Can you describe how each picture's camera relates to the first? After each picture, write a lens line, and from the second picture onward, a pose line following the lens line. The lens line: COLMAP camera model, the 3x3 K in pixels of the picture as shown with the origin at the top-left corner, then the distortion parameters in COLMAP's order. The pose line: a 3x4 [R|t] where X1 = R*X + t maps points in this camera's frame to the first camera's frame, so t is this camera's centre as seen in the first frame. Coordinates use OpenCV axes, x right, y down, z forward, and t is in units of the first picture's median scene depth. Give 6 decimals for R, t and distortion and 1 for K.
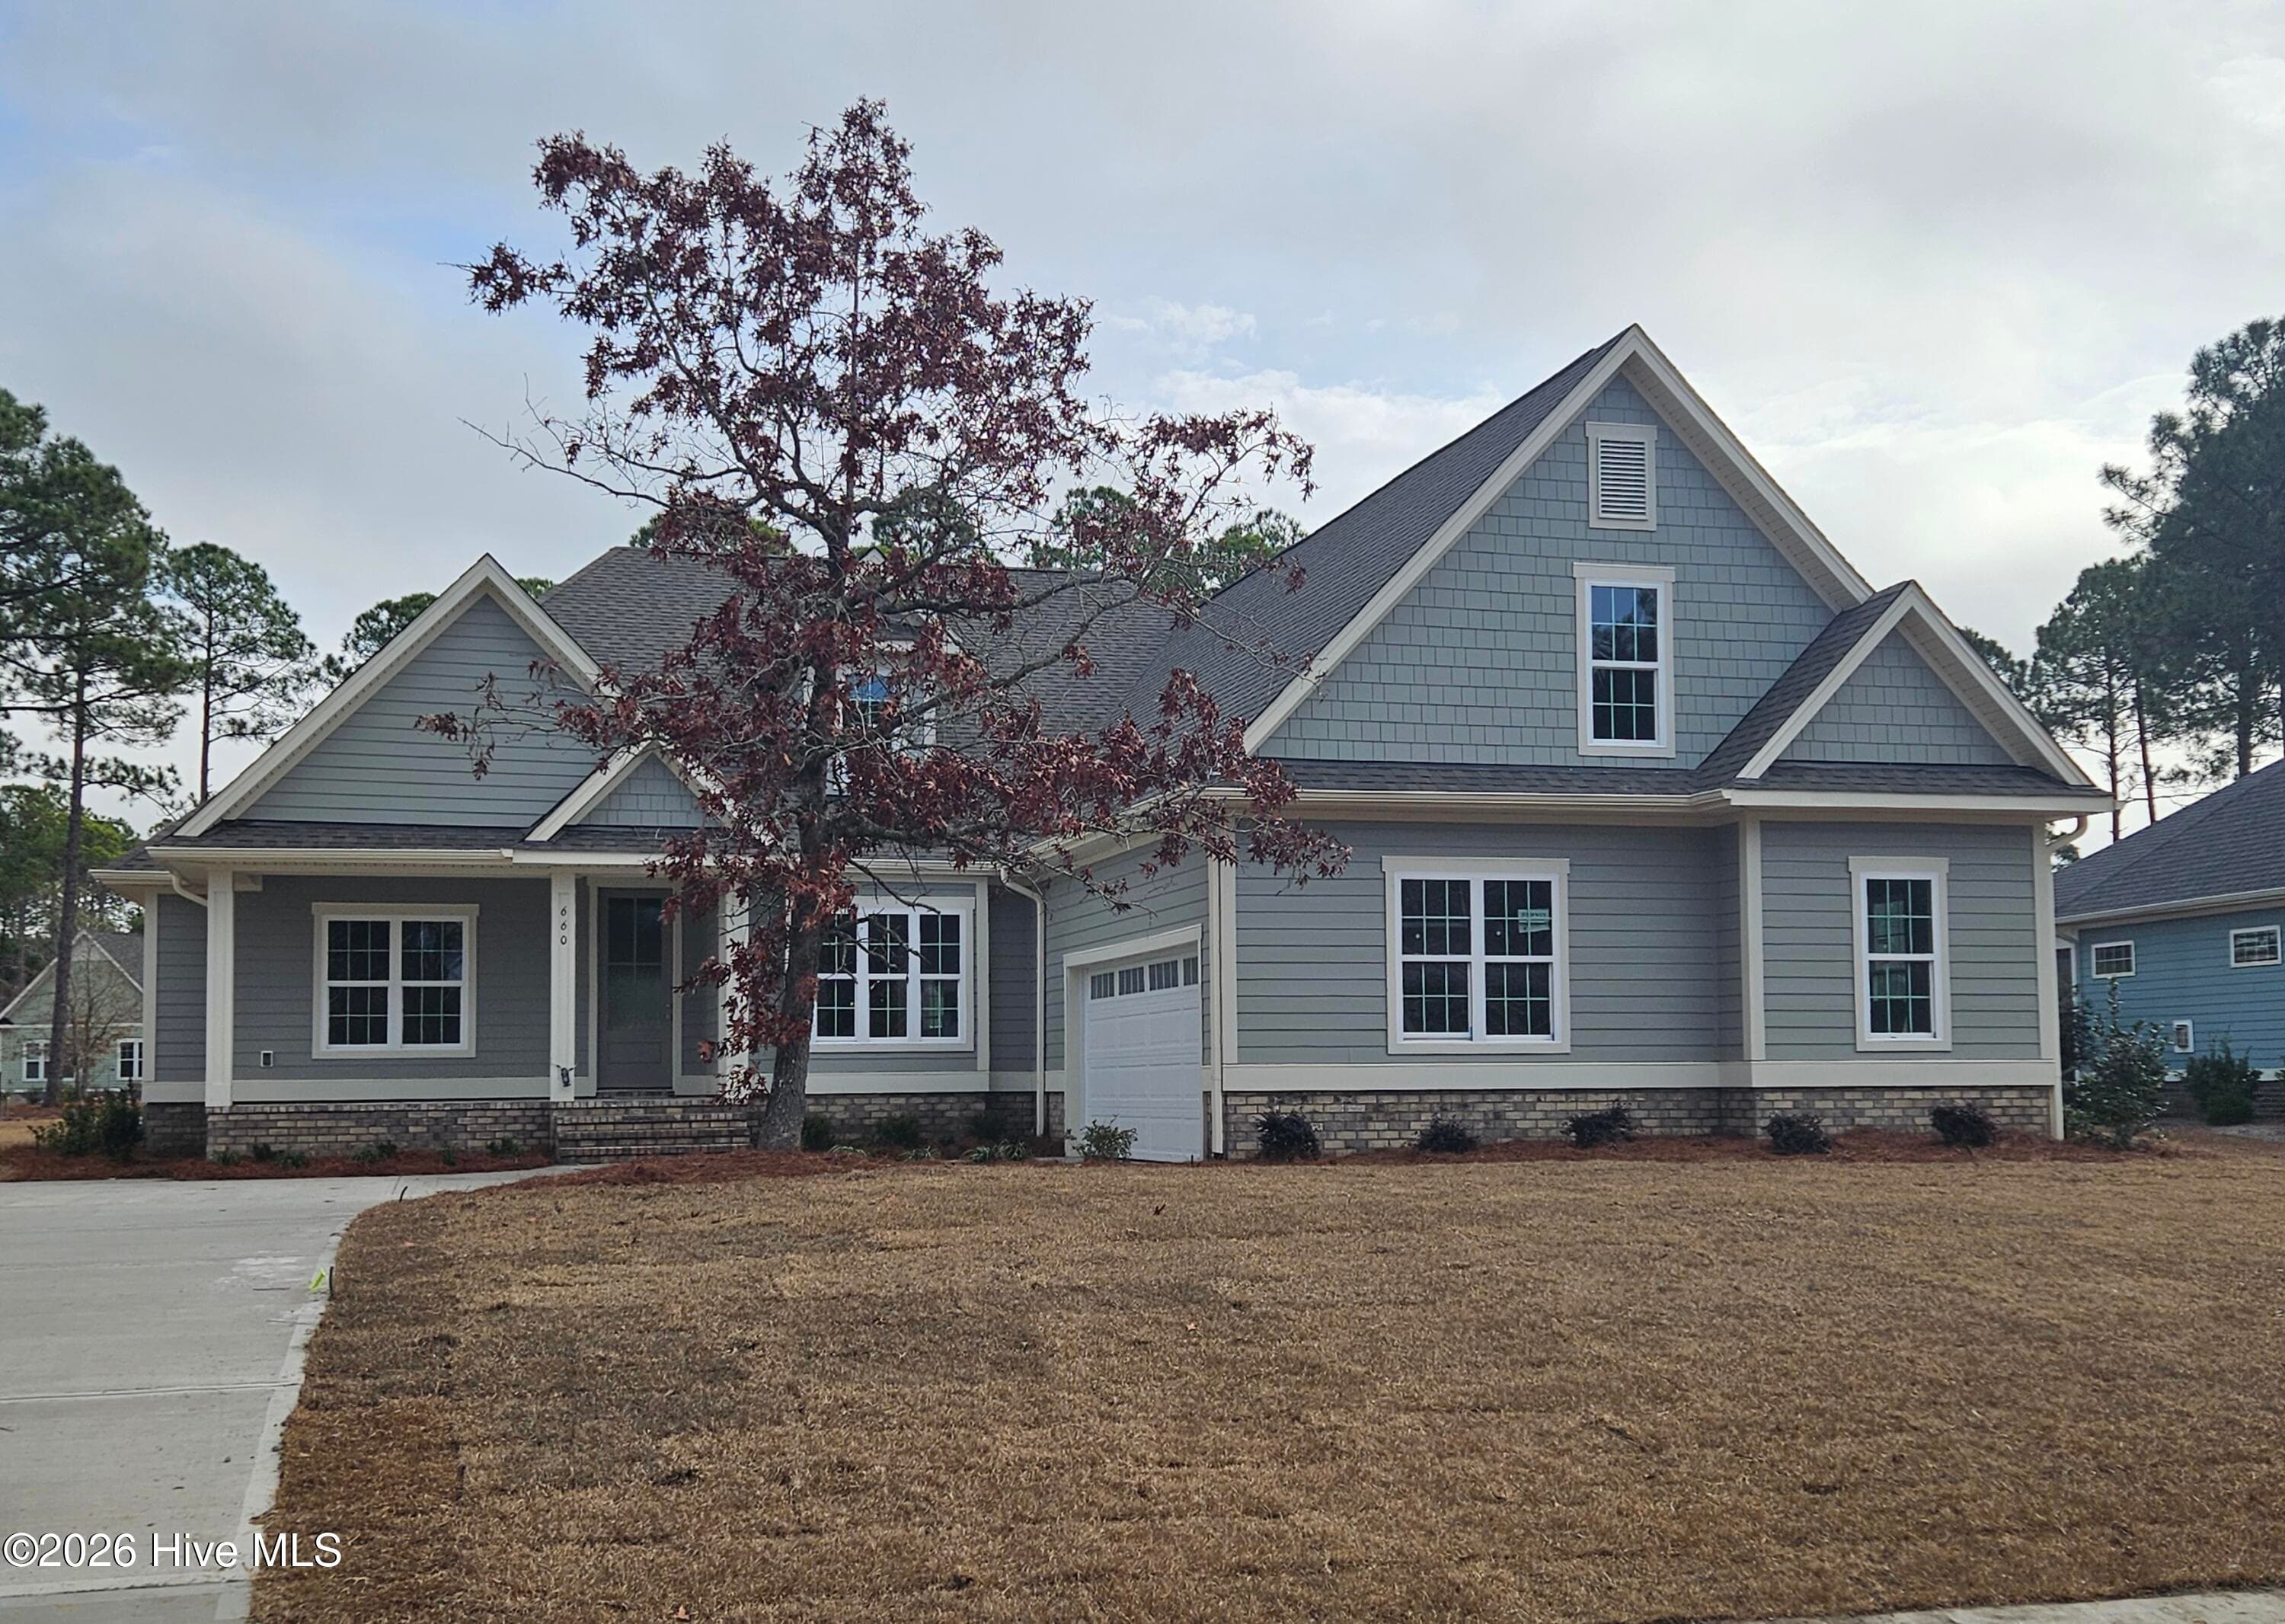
lens RADIAL K [[2374.9, 0, 1097.3], [0, 2374.9, 943.4], [0, 0, 1]] dist [0.061900, -0.013566]
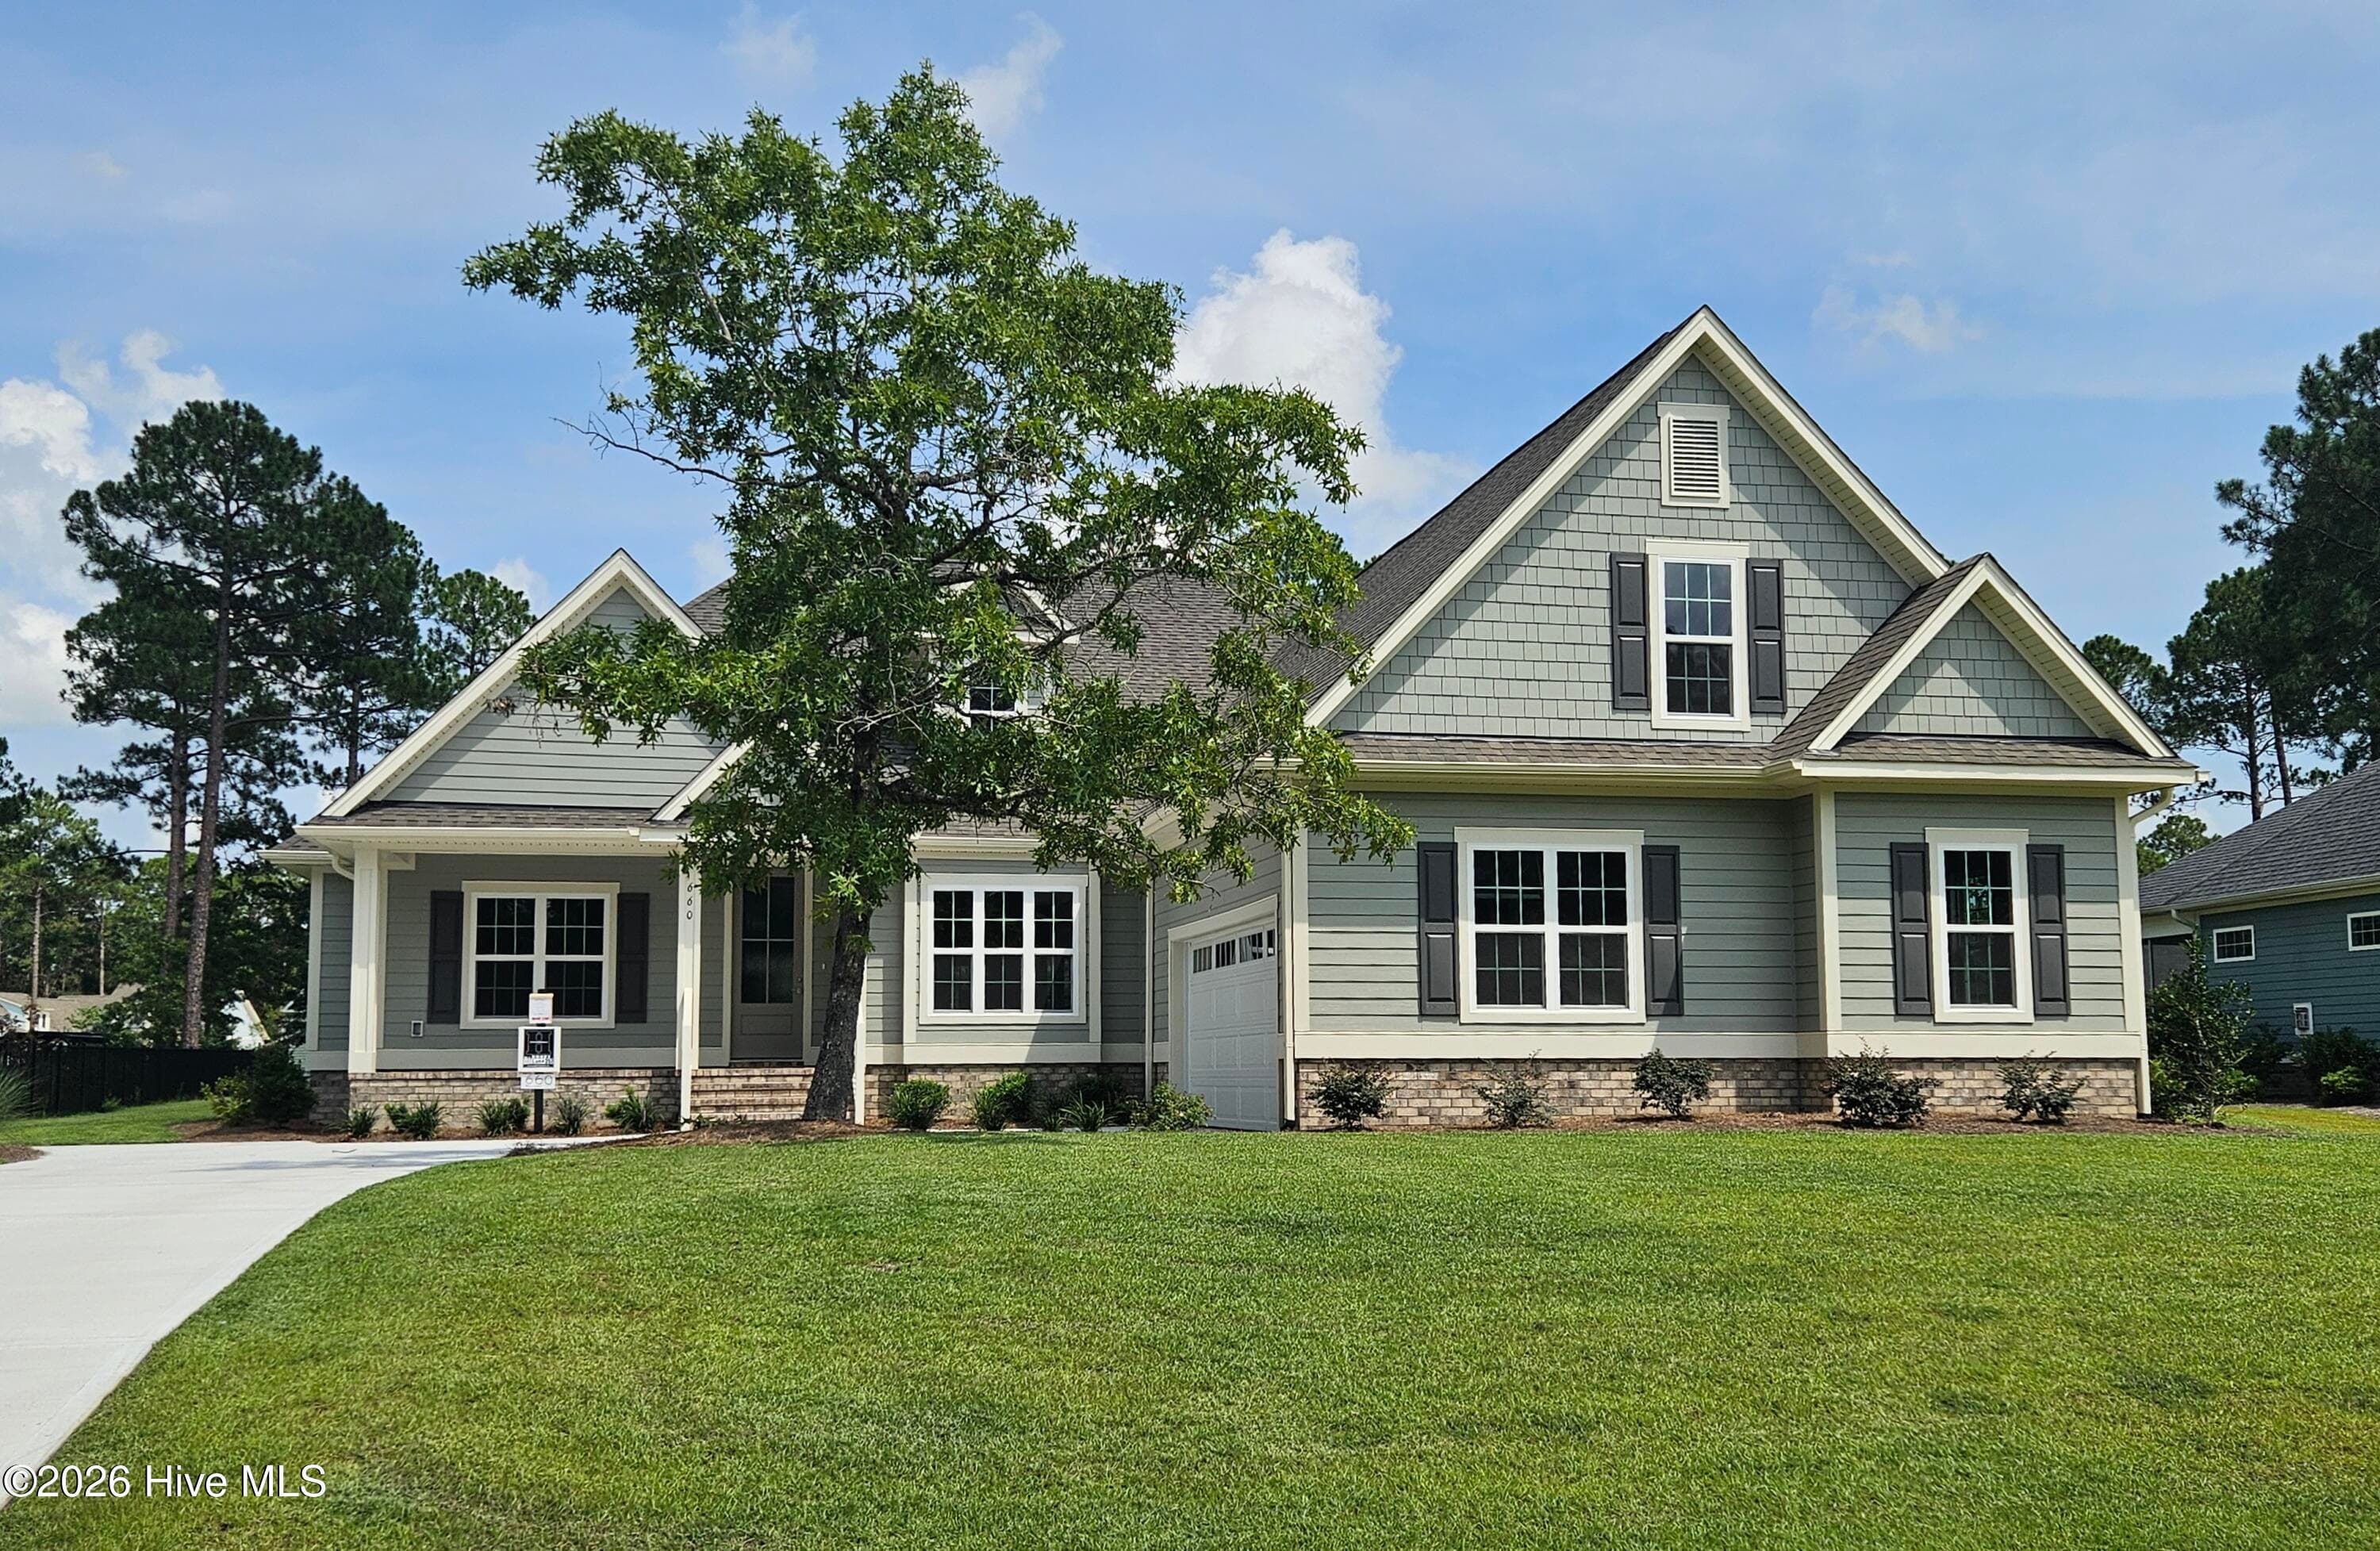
lens RADIAL K [[2173.4, 0, 1184.3], [0, 2173.4, 865.3], [0, 0, 1]] dist [0.065020, -0.015535]
pose [[0.998361, -0.001348, -0.057218, 0.052492], [-0.000659, 0.999386, -0.035035, 0.011056], [0.057231, 0.035015, 0.997747, 0.060877]]
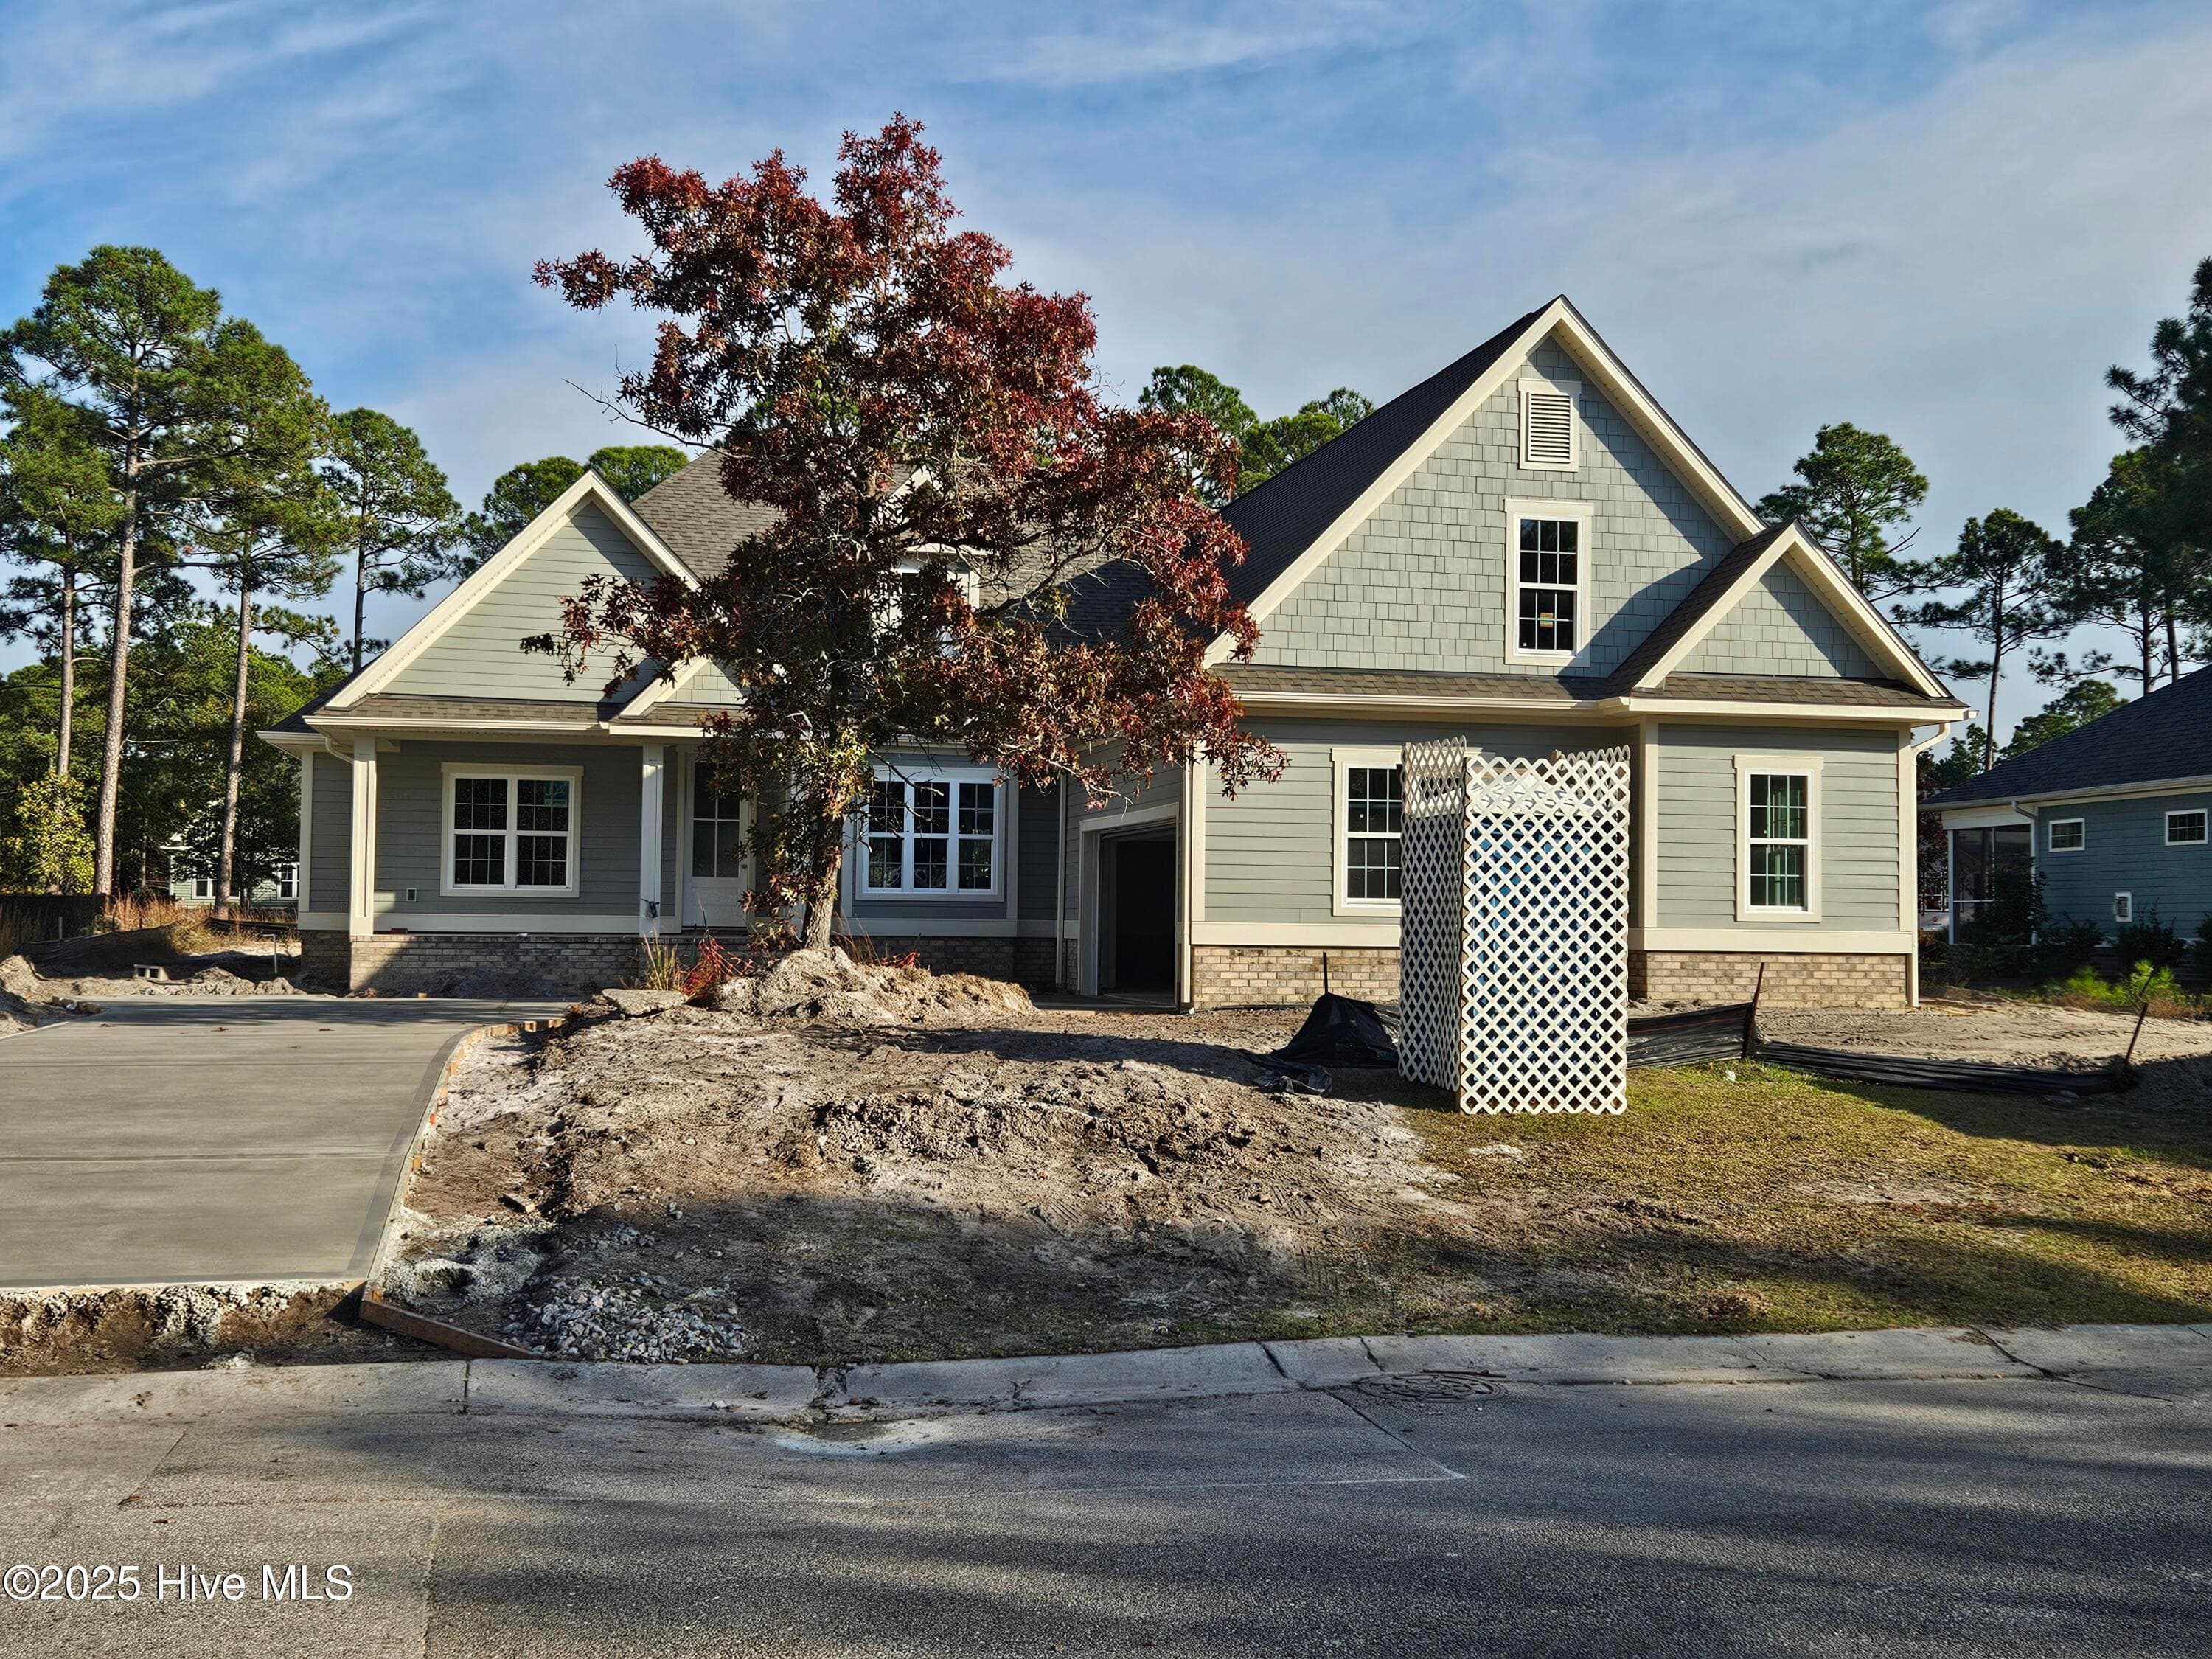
lens RADIAL K [[2281.5, 0, 1106.0], [0, 2281.5, 829.5], [0, 0, 1]] dist [0.060076, 0.014427]
pose [[0.998903, 0.020299, -0.042190, 0.051090], [-0.019449, 0.999602, 0.020448, -0.015623], [0.042588, -0.019605, 0.998900, -0.125349]]
